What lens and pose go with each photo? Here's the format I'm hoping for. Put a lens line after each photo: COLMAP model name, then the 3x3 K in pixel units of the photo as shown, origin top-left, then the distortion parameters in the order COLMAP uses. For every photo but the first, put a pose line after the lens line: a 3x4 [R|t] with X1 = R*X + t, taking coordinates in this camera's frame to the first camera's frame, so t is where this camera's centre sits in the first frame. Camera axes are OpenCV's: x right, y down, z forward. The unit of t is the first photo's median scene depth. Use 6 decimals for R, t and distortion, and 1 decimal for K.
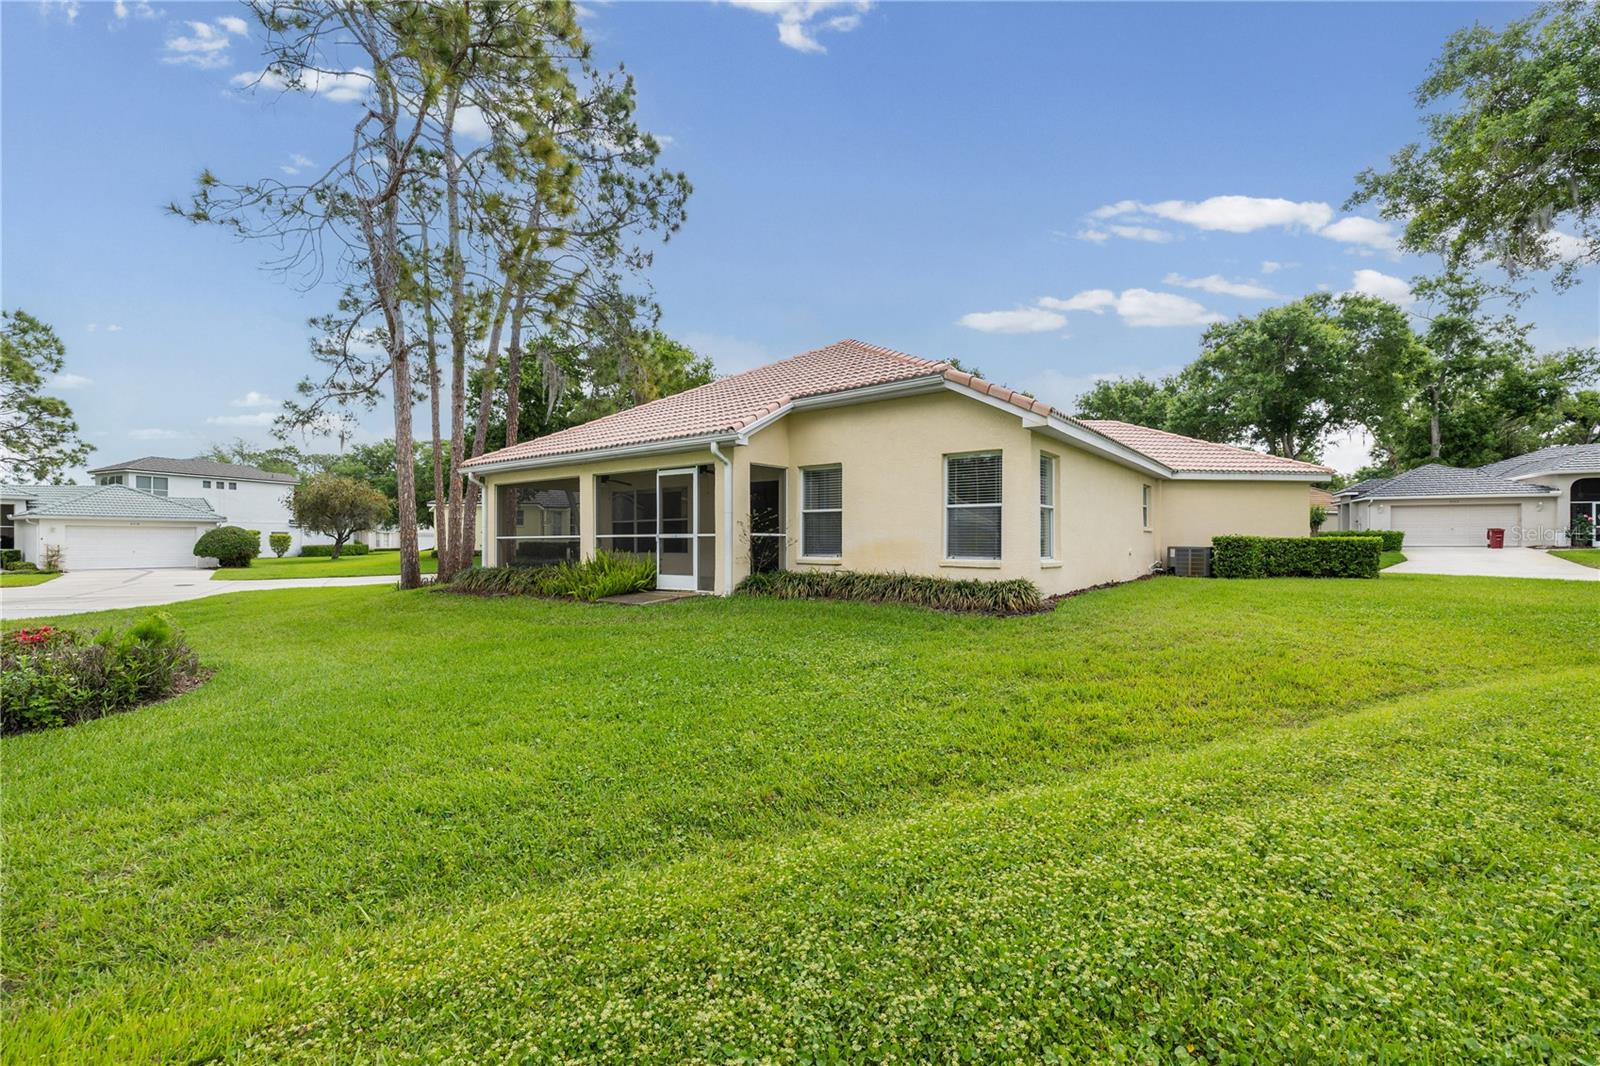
lens RADIAL K [[686.1, 0, 799.5], [0, 686.1, 533.8], [0, 0, 1]] dist [0.006472, -0.000117]
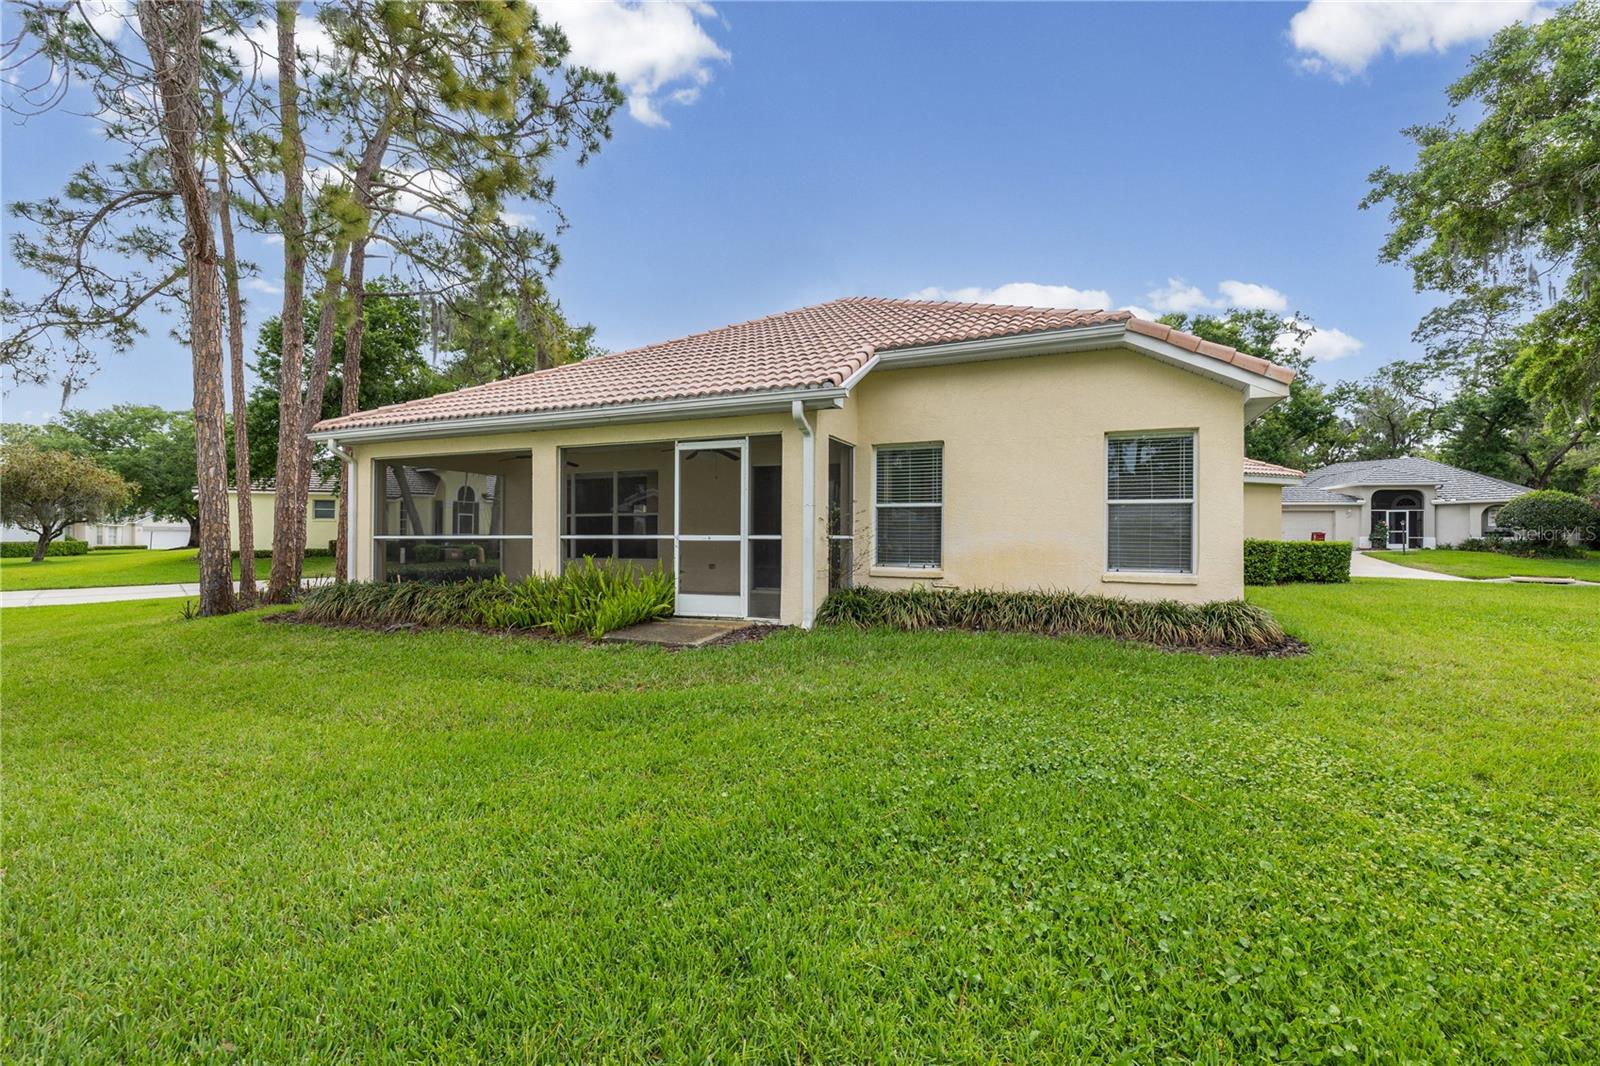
lens RADIAL K [[686.1, 0, 799.7], [0, 686.1, 529.4], [0, 0, 1]] dist [0.006472, -0.000117]
pose [[0.968737, 0.008483, 0.247946, -0.202100], [-0.007686, 0.999962, -0.004182, -0.002748], [-0.247972, 0.002145, 0.968765, 0.239678]]
